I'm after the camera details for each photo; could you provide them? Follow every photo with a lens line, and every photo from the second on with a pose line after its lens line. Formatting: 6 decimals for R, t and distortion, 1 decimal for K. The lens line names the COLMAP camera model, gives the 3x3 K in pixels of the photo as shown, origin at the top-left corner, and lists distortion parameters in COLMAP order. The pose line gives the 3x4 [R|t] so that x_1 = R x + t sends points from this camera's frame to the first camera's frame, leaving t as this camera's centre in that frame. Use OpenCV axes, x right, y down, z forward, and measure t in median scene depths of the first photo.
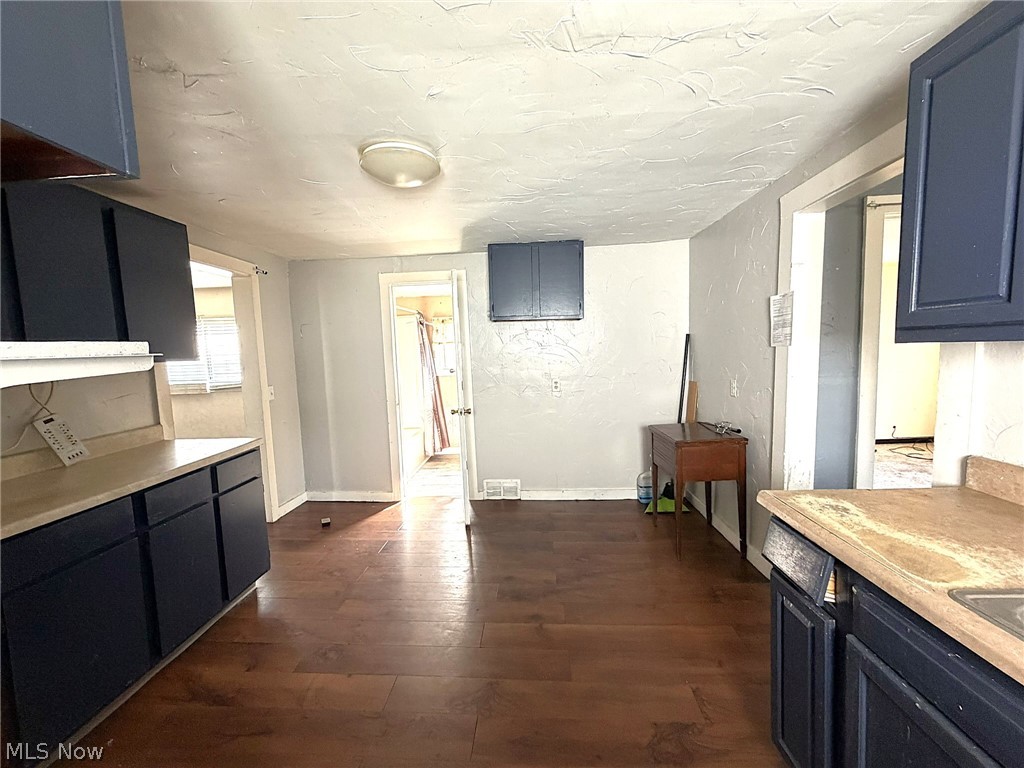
lens RADIAL K [[410.8, 0, 512.0], [0, 410.8, 384.0], [0, 0, 1]] dist [0.001332, 0.000423]
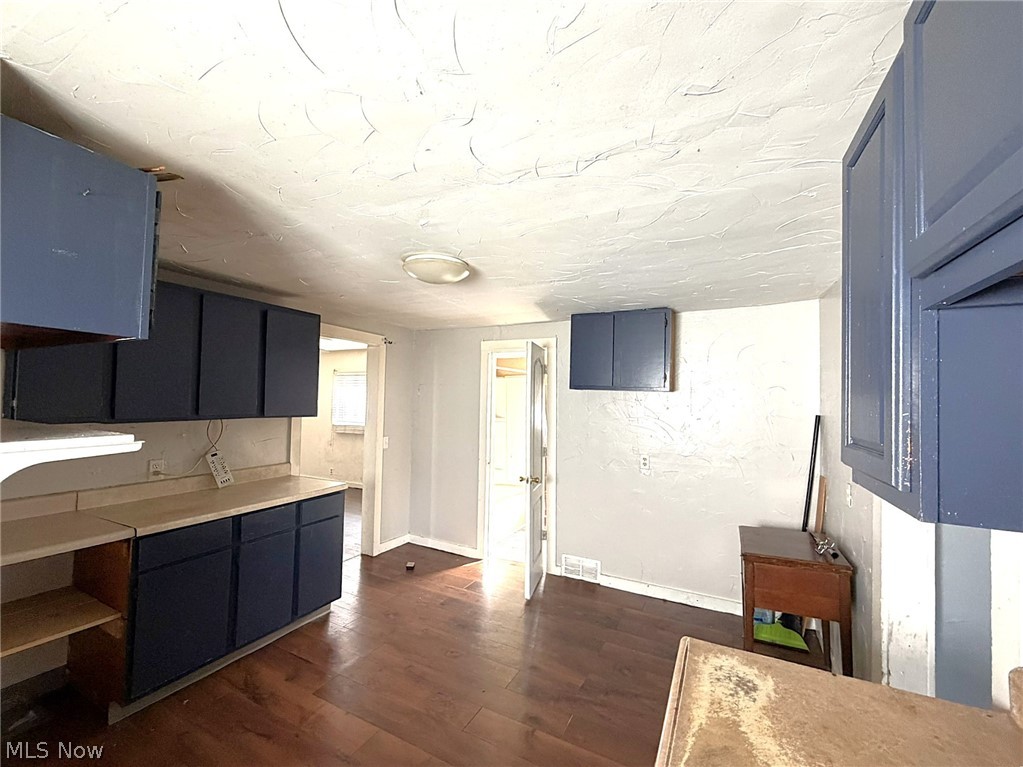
lens RADIAL K [[432.8, 0, 511.5], [0, 432.8, 383.5], [0, 0, 1]] dist [0.001119, 0.000268]
pose [[0.914114, 0.037043, -0.403763, 0.245757], [-0.084845, 0.991247, -0.101147, -0.052660], [0.396482, 0.126717, 0.909255, -0.003071]]
